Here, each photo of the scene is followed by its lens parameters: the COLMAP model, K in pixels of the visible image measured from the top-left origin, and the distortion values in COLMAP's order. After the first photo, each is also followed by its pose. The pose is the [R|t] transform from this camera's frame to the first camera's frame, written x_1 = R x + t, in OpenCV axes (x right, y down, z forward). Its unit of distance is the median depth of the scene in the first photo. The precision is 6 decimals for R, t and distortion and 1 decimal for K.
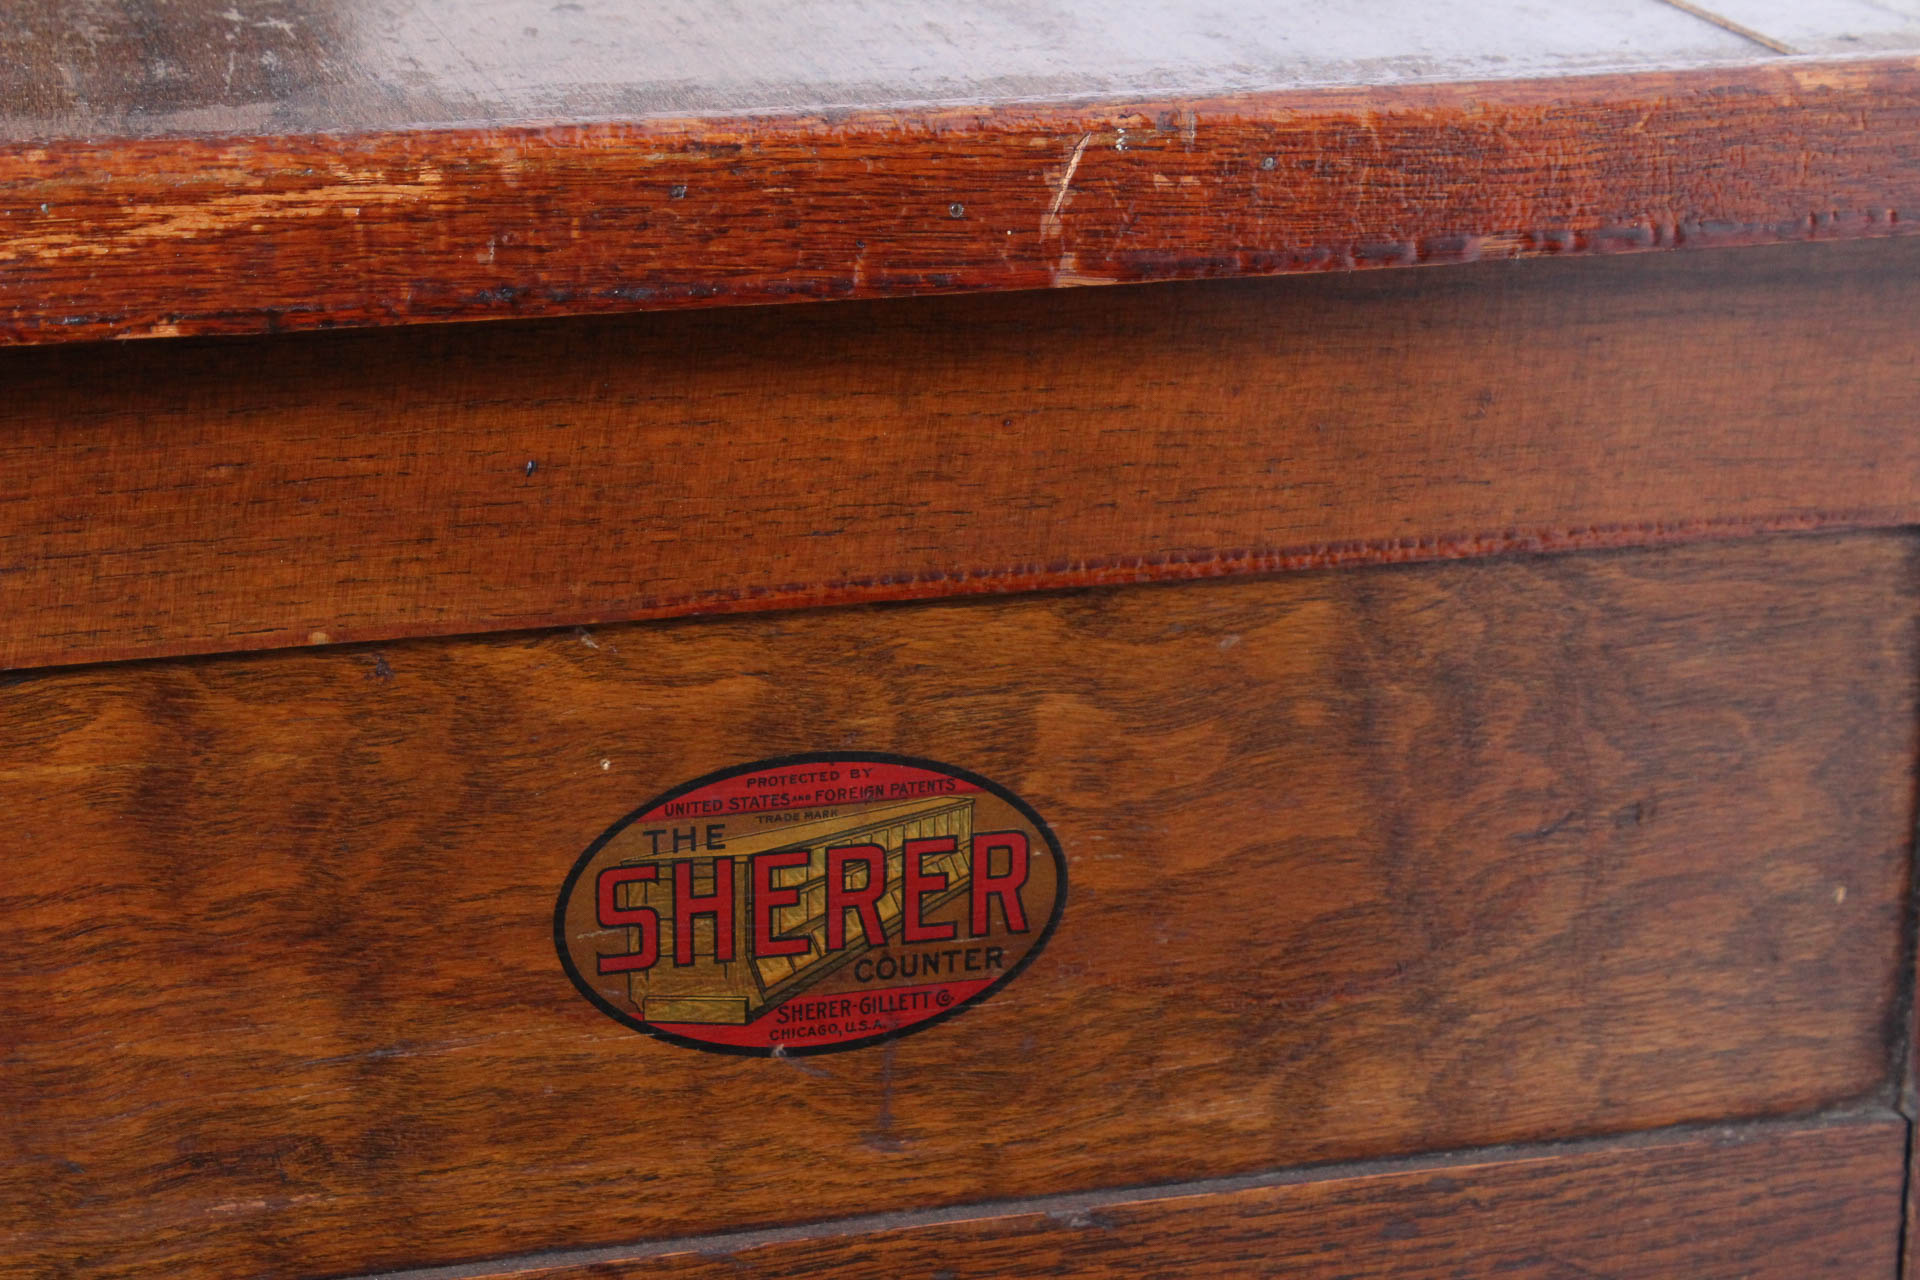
lens RADIAL K [[4524.9, 0, 952.0], [0, 4524.9, 638.2], [0, 0, 1]] dist [0.094787, 0.000000]
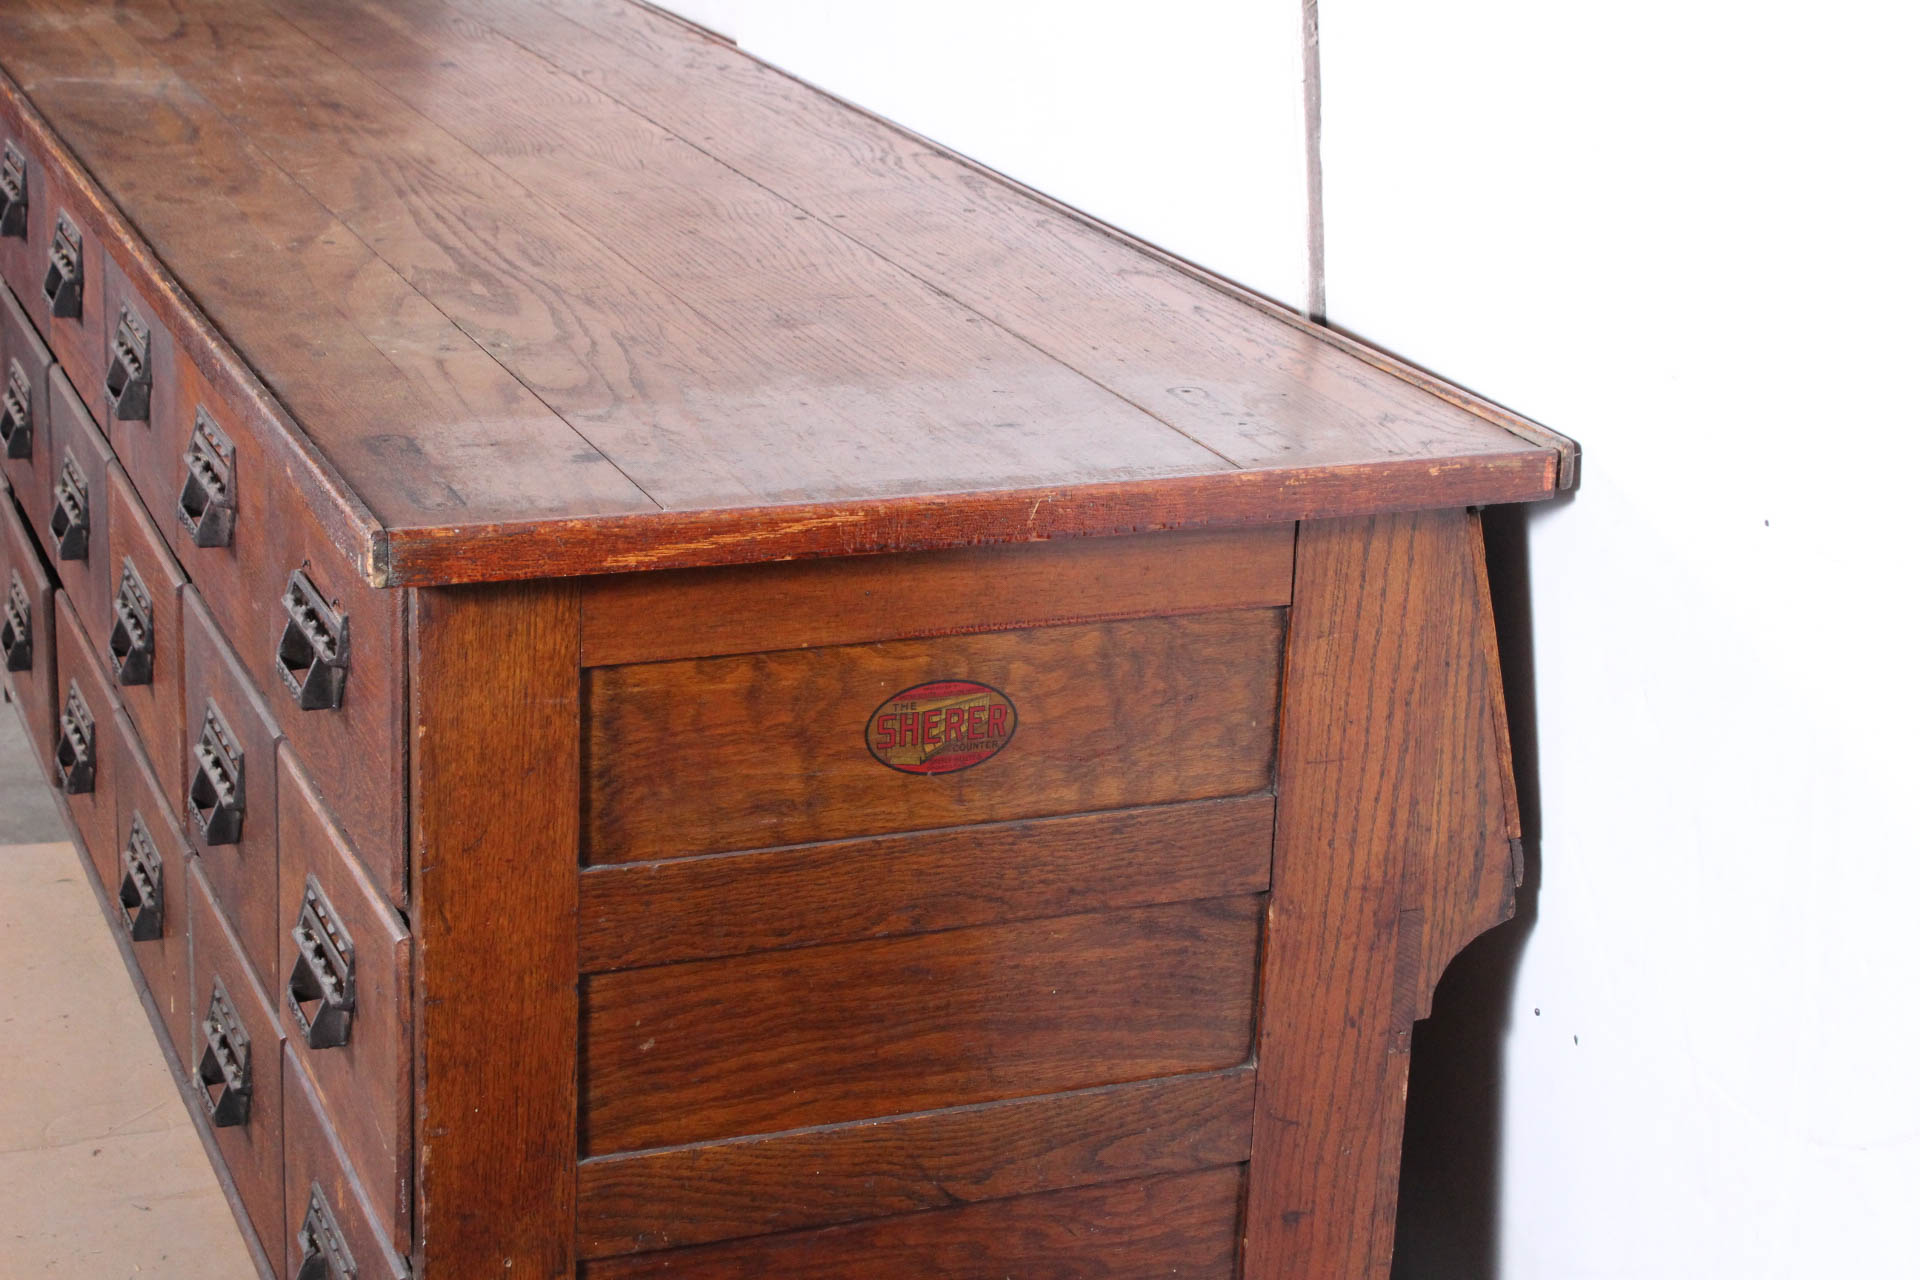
lens RADIAL K [[3627.5, 0, 964.3], [0, 3627.5, 641.2], [0, 0, 1]] dist [0.125172, 0.000000]
pose [[0.992471, -0.006789, 0.122293, -0.327910], [0.006804, 0.999977, 0.000293, -0.002844], [-0.122292, 0.000541, 0.992494, -1.552105]]
